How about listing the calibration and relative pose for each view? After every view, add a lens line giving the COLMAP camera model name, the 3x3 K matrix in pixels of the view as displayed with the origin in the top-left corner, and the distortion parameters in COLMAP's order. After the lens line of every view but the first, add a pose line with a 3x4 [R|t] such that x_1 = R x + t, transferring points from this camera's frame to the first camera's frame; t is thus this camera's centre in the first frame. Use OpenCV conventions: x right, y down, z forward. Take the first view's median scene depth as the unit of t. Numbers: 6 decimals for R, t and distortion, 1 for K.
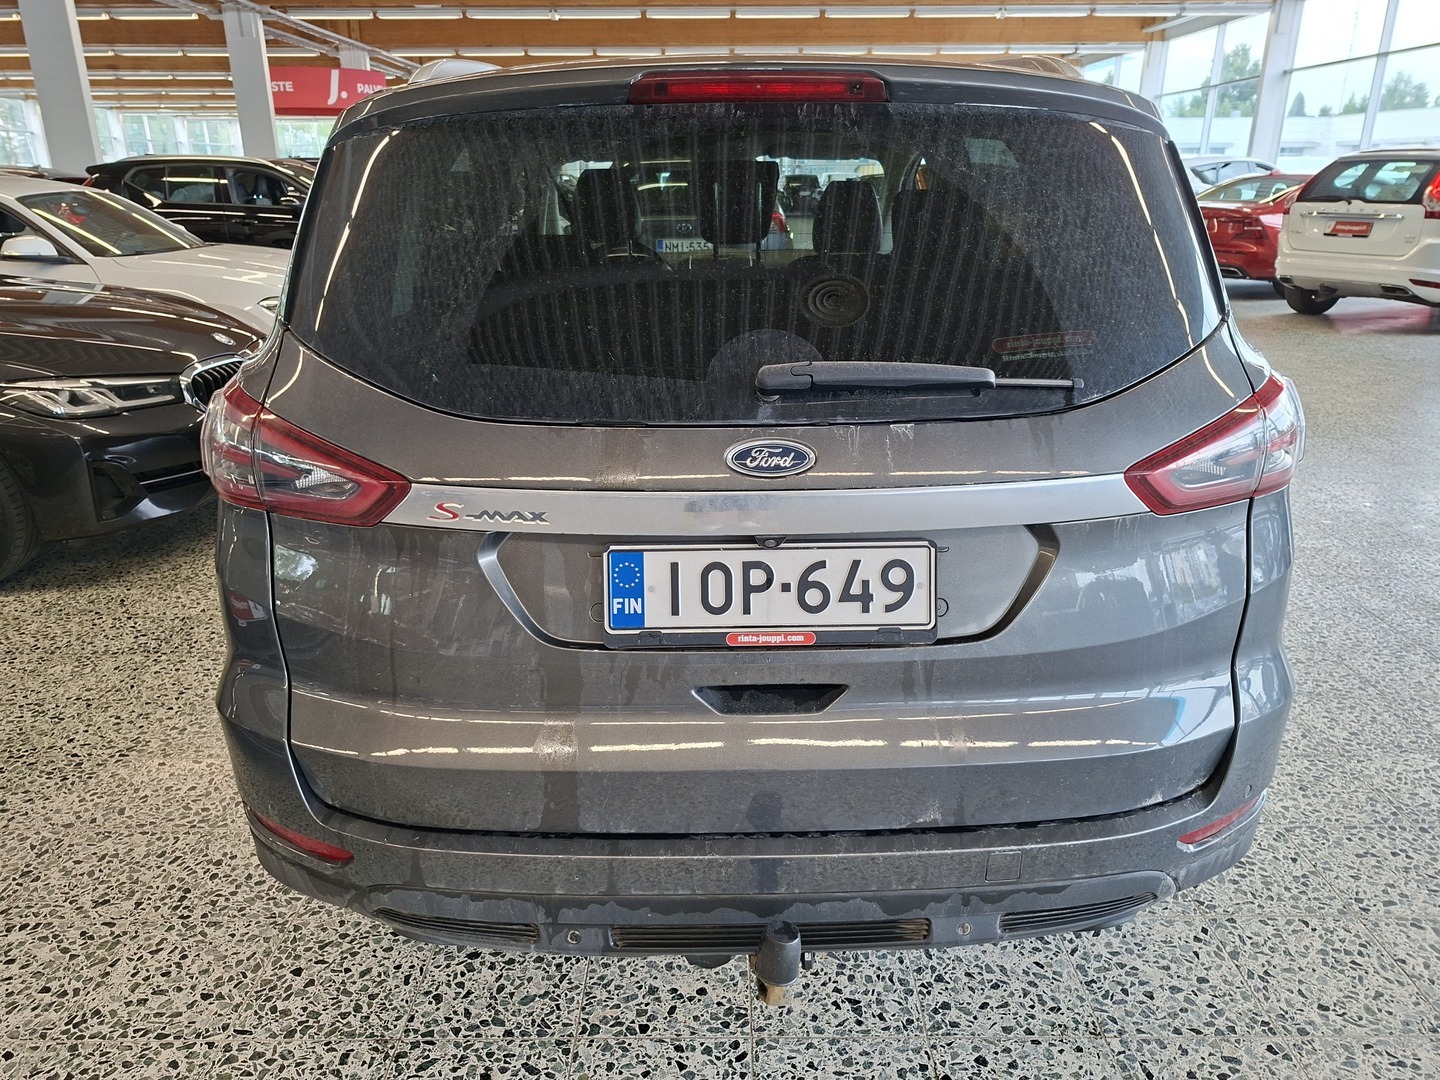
lens RADIAL K [[1067.2, 0, 726.2], [0, 1067.2, 541.5], [0, 0, 1]] dist [0.046516, -0.040896]
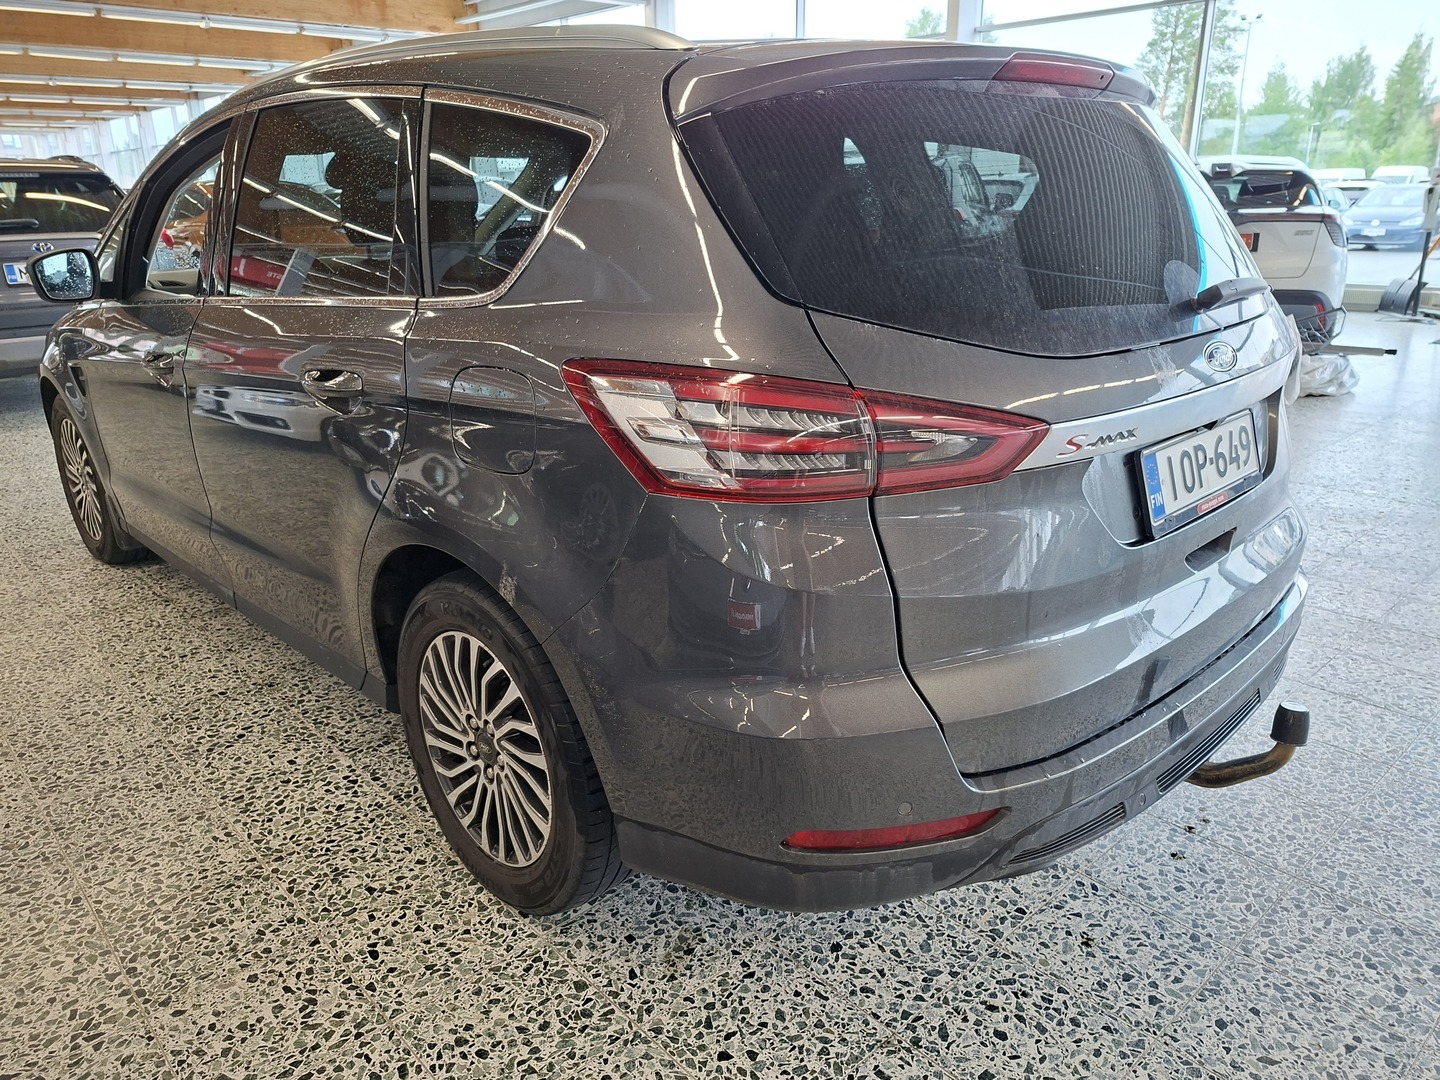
lens RADIAL K [[1067.2, 0, 726.2], [0, 1067.2, 541.5], [0, 0, 1]] dist [0.046516, -0.040896]
pose [[0.724957, -0.225054, 0.650989, -1.220498], [0.238288, 0.968703, 0.069528, -0.091408], [-0.646263, 0.104719, 0.755896, 0.407119]]
